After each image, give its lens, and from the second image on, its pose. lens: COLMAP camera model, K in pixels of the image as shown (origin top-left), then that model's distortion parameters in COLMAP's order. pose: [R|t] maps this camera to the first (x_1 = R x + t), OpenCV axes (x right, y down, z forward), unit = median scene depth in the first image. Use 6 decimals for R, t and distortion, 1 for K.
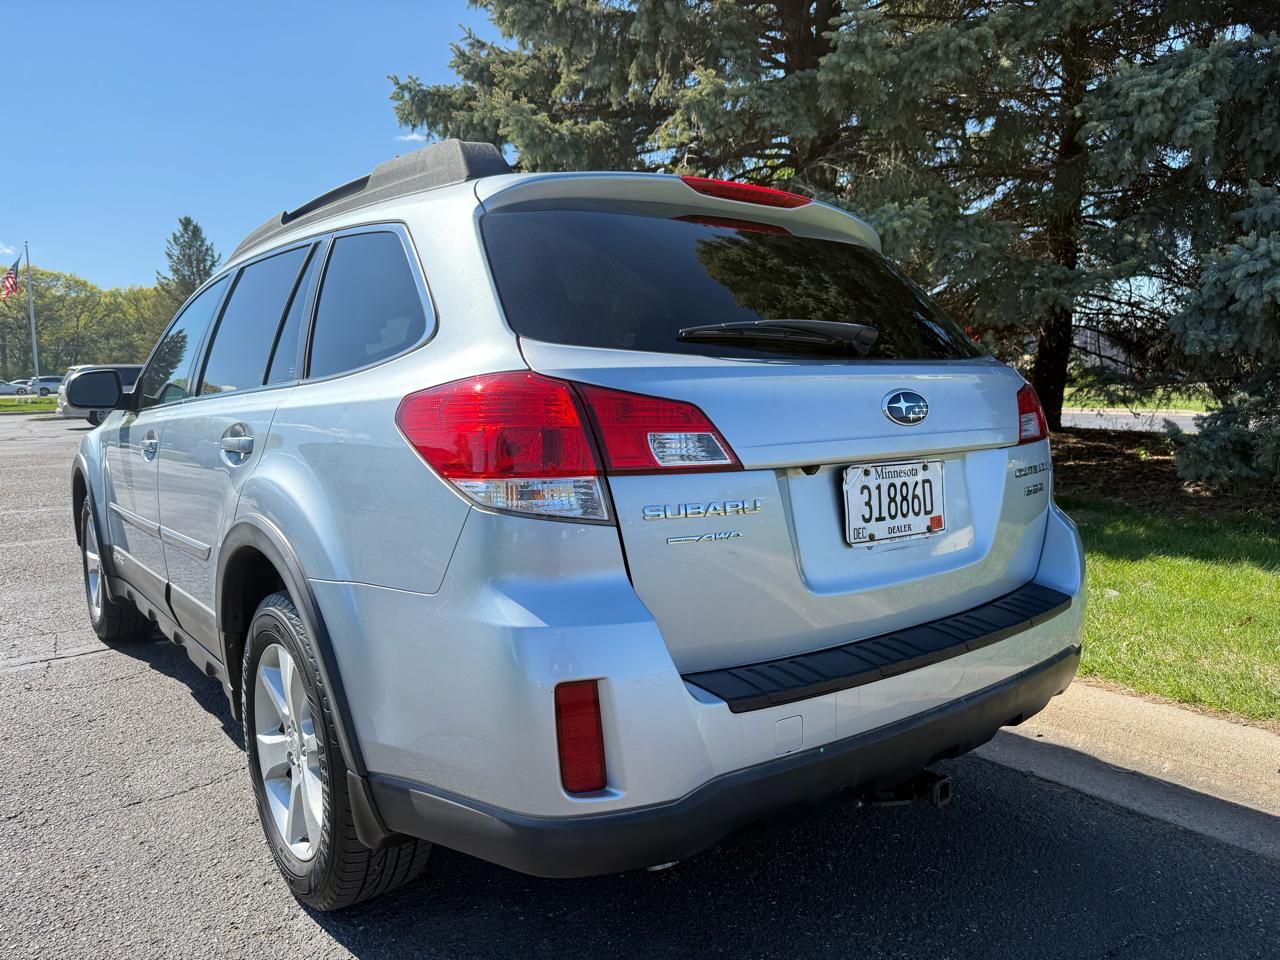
lens RADIAL K [[939.7, 0, 635.1], [0, 939.7, 456.3], [0, 0, 1]] dist [0.021057, -0.033574]
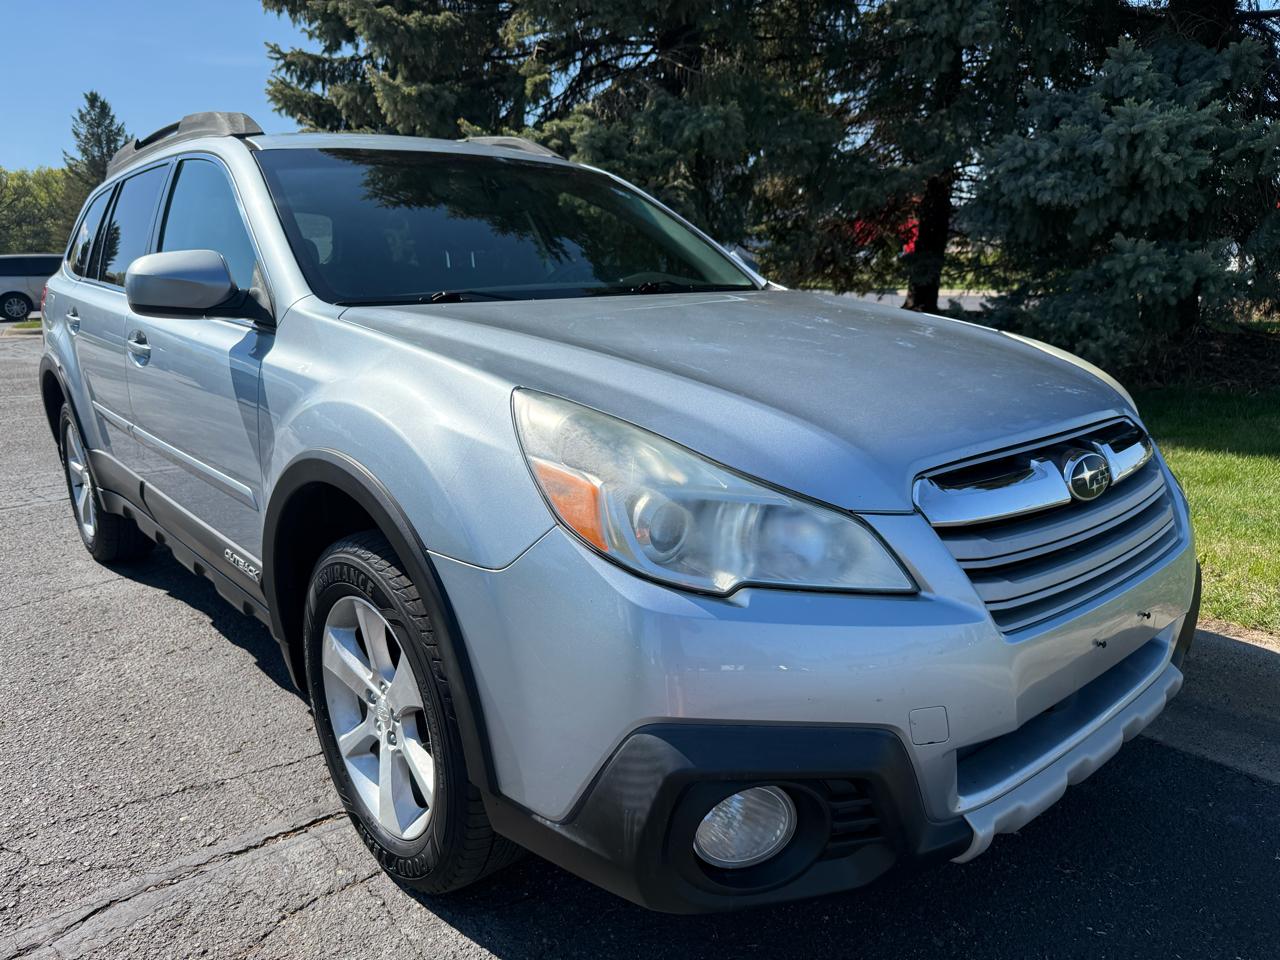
lens RADIAL K [[967.6, 0, 637.7], [0, 967.6, 480.6], [0, 0, 1]] dist [-0.003148, -0.010163]
pose [[0.999181, -0.017561, 0.036446, 0.164773], [0.012226, 0.989825, 0.141765, 0.002931], [-0.038565, -0.141204, 0.989229, -0.161978]]
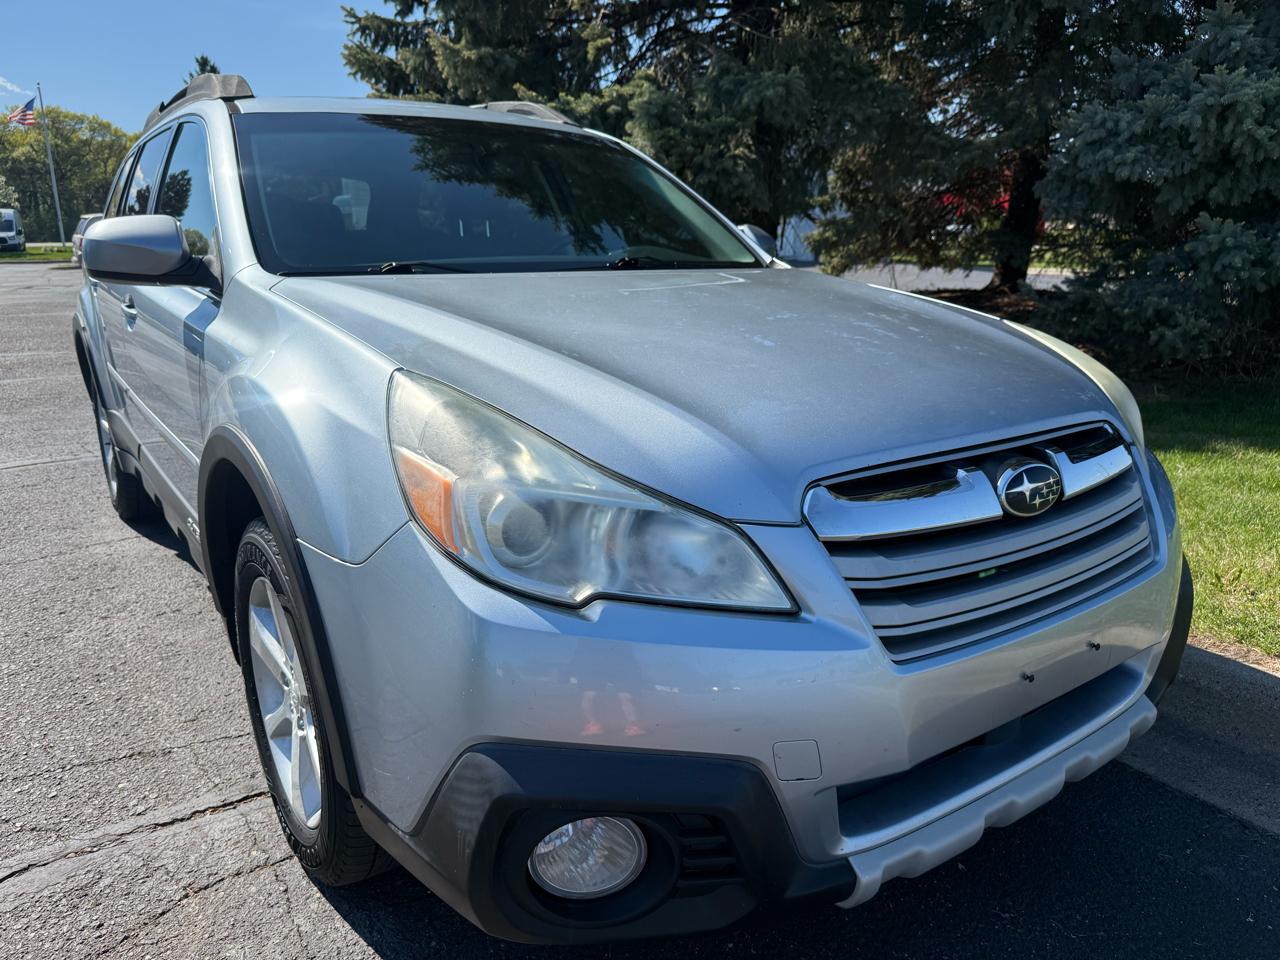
lens RADIAL K [[967.6, 0, 637.7], [0, 967.6, 480.6], [0, 0, 1]] dist [-0.003148, -0.010163]
pose [[0.998208, 0.023906, -0.054864, 0.222548], [-0.014164, 0.985076, 0.171537, -0.001041], [0.058146, -0.170452, 0.983649, -0.139828]]
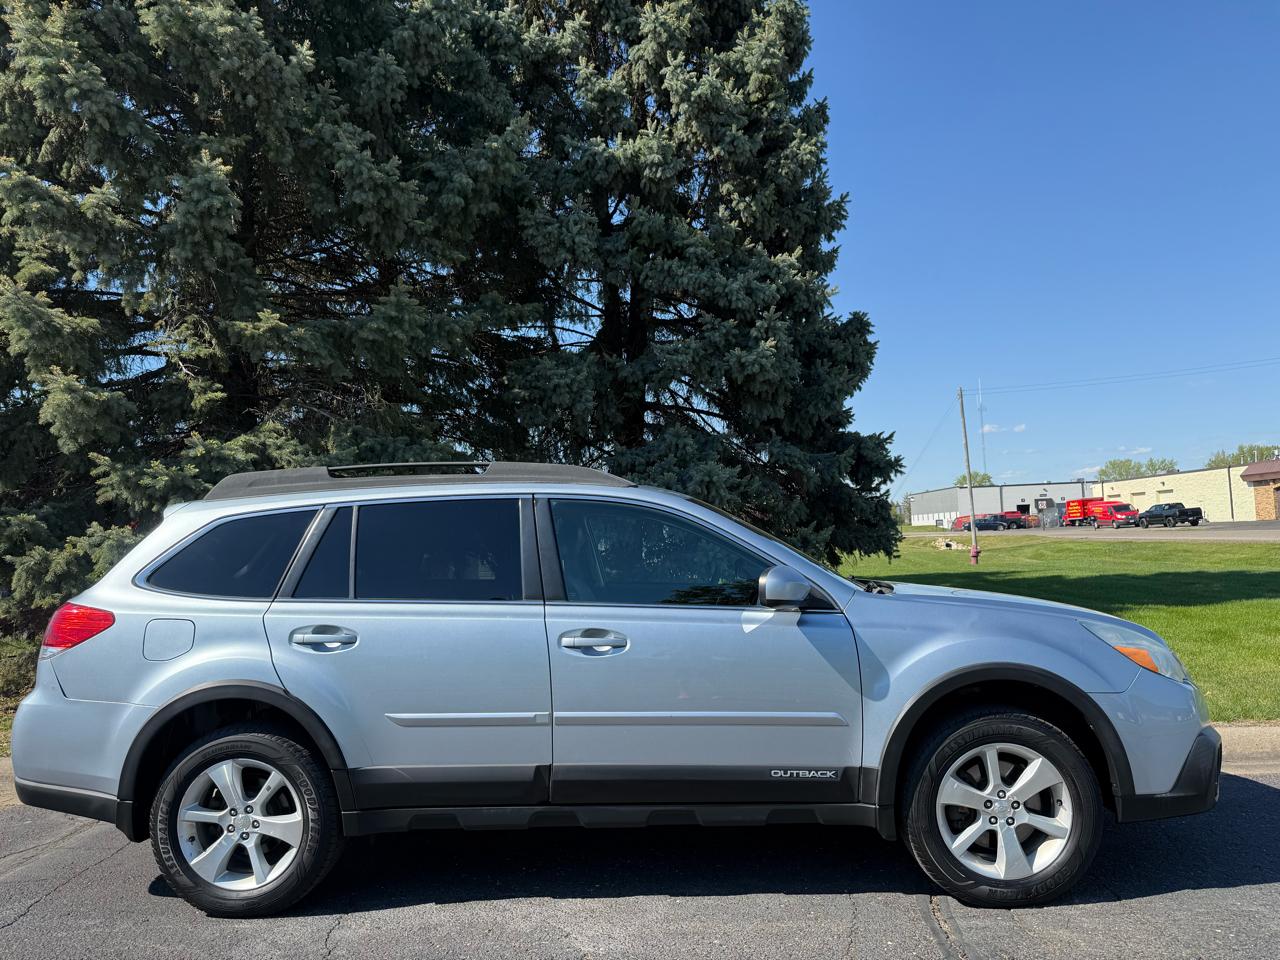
lens RADIAL K [[938.6, 0, 626.5], [0, 938.6, 444.5], [0, 0, 1]] dist [0.032718, -0.042350]
pose [[0.634070, 0.065412, 0.770504, -0.624148], [0.089769, 0.983452, -0.157364, -0.025556], [-0.768048, 0.168947, 0.617705, -0.037550]]
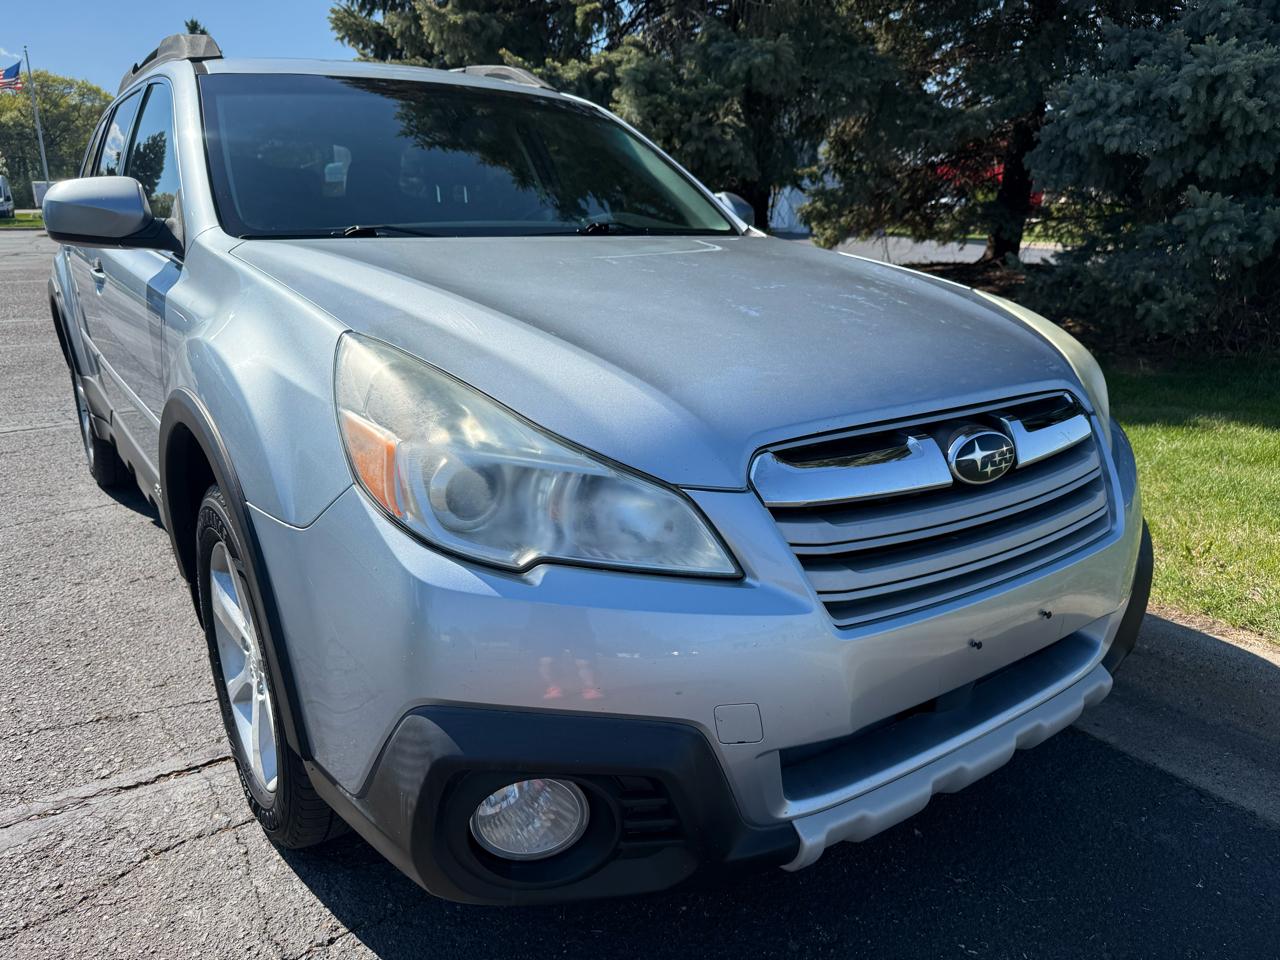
lens RADIAL K [[967.6, 0, 637.7], [0, 967.6, 480.6], [0, 0, 1]] dist [-0.003148, -0.010163]
pose [[0.998297, 0.031599, -0.049027, 0.234846], [-0.021258, 0.979836, 0.198668, 0.001039], [0.054316, -0.197288, 0.978840, -0.138547]]
